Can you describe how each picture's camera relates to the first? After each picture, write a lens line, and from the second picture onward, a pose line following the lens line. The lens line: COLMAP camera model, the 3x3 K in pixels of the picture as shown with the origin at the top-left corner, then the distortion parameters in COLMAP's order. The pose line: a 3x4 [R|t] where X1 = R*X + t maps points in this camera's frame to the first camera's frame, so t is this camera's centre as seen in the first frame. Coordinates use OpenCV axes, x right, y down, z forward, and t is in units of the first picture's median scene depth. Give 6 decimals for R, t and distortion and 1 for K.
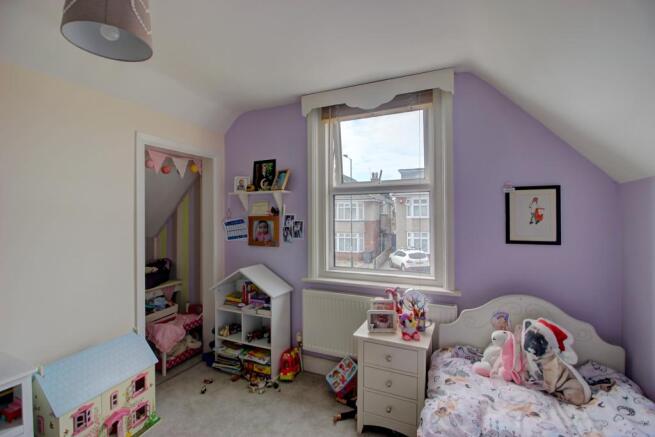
lens RADIAL K [[302.5, 0, 328.6], [0, 302.5, 212.3], [0, 0, 1]] dist [-0.000641, -0.010929]
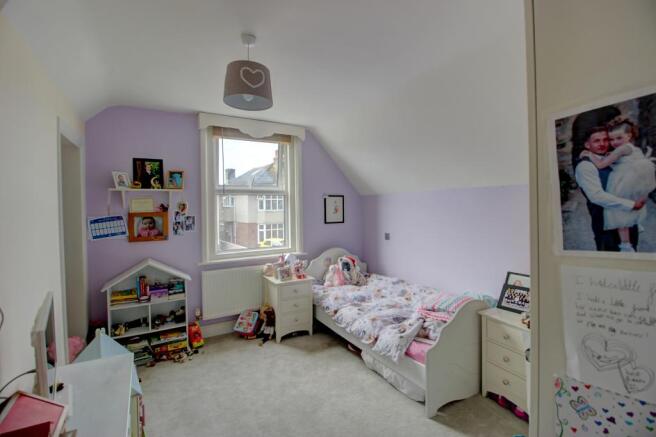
lens RADIAL K [[303.0, 0, 329.1], [0, 303.0, 212.3], [0, 0, 1]] dist [-0.000641, -0.010929]
pose [[0.575204, -0.012344, 0.817917, -0.748174], [0.006706, 0.999924, 0.010375, 0.005858], [-0.817982, -0.000483, 0.575243, -0.115528]]
